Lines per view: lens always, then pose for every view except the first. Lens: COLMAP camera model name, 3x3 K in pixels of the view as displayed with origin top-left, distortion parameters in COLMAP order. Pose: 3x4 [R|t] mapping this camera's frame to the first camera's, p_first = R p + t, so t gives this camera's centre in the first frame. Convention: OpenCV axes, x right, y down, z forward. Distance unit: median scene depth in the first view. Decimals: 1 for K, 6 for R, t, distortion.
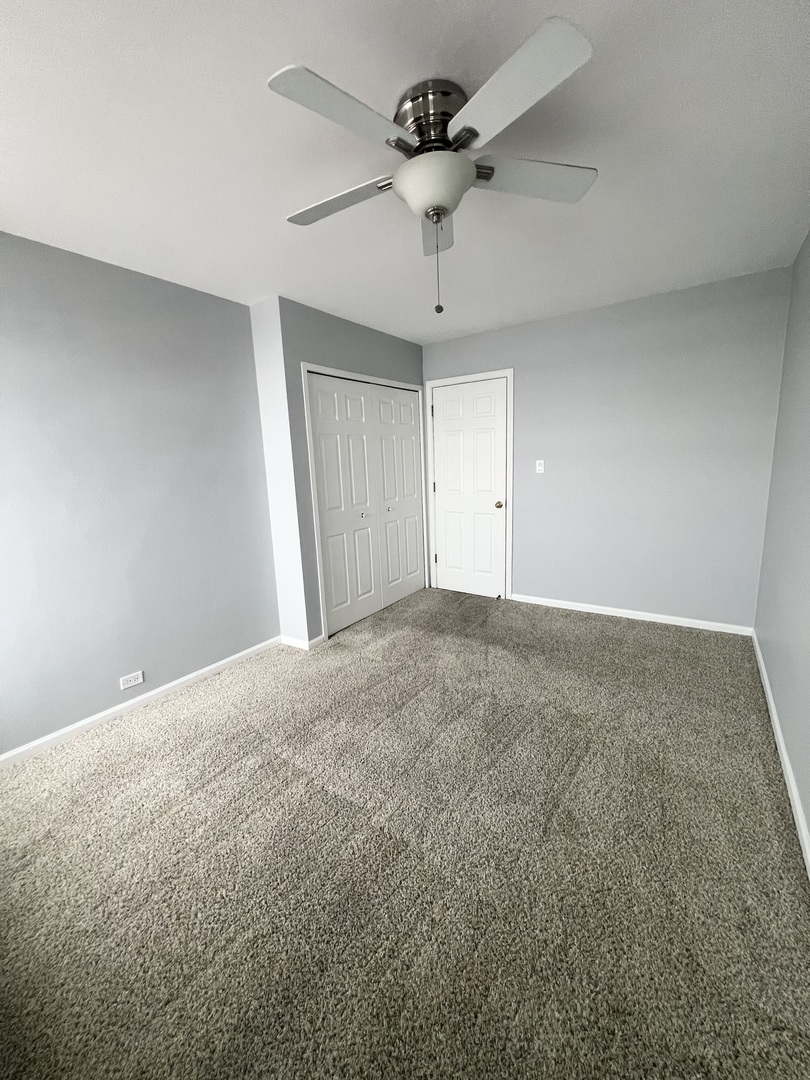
lens RADIAL K [[428.1, 0, 405.0], [0, 428.1, 540.0], [0, 0, 1]] dist [0.000440, 0.000104]
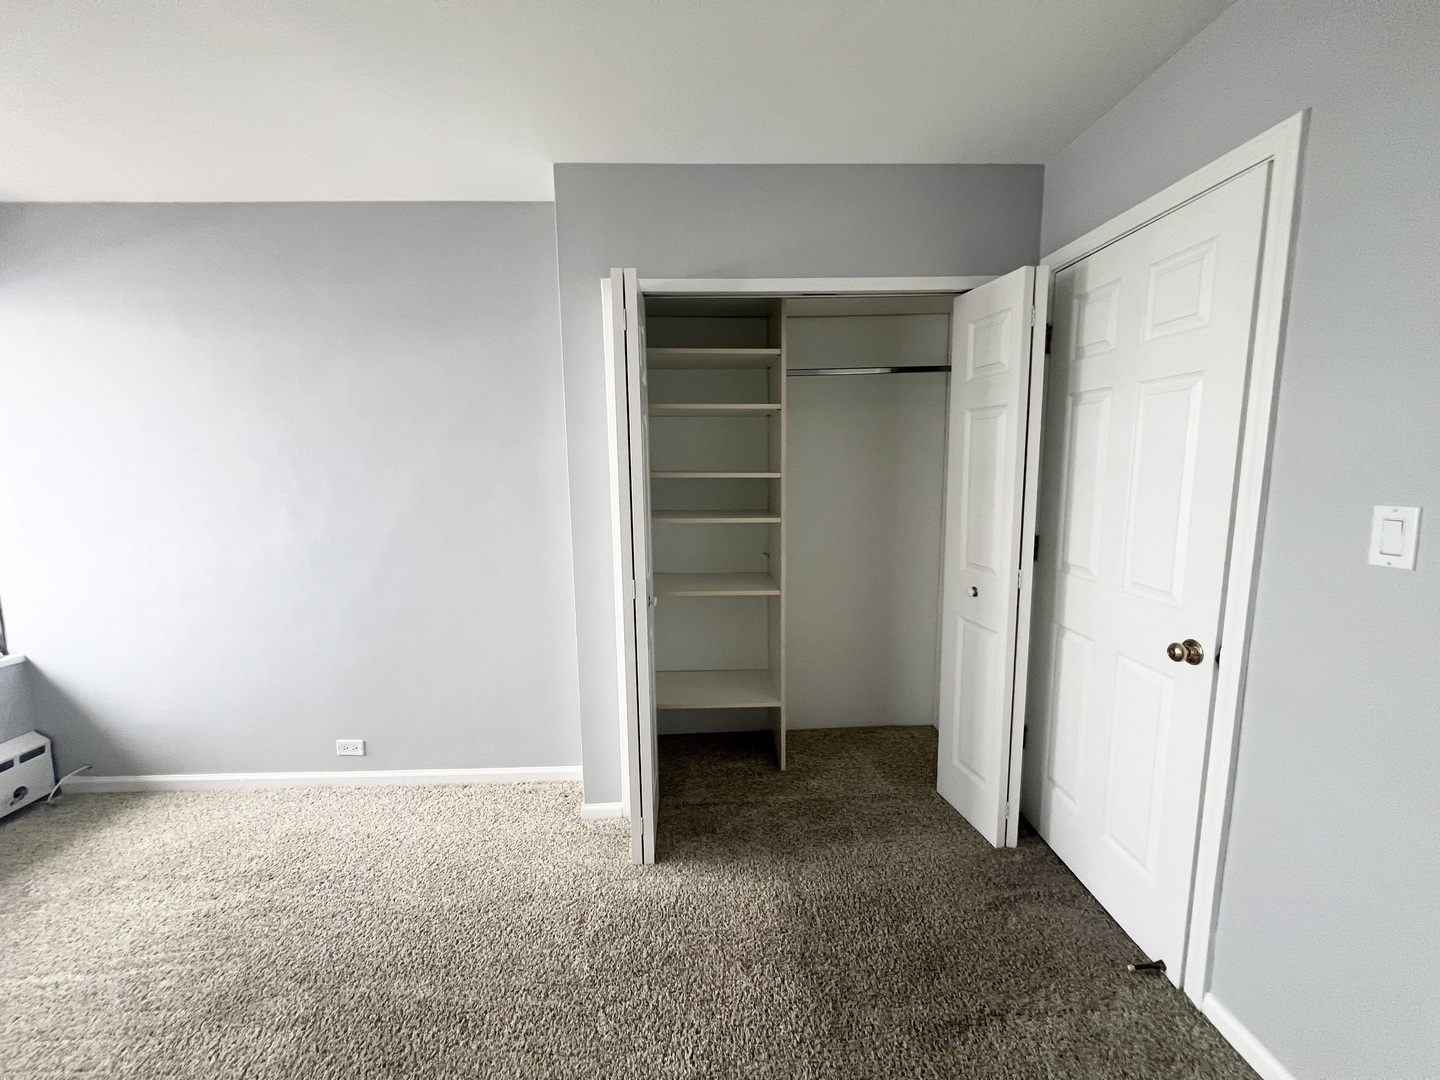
lens RADIAL K [[570.9, 0, 720.0], [0, 570.9, 540.0], [0, 0, 1]] dist [0.000440, 0.000104]
pose [[0.598677, 0.139954, -0.788669, 0.339344], [-0.161161, 0.985528, 0.052551, -0.131660], [0.784610, 0.095641, 0.612568, 0.571951]]
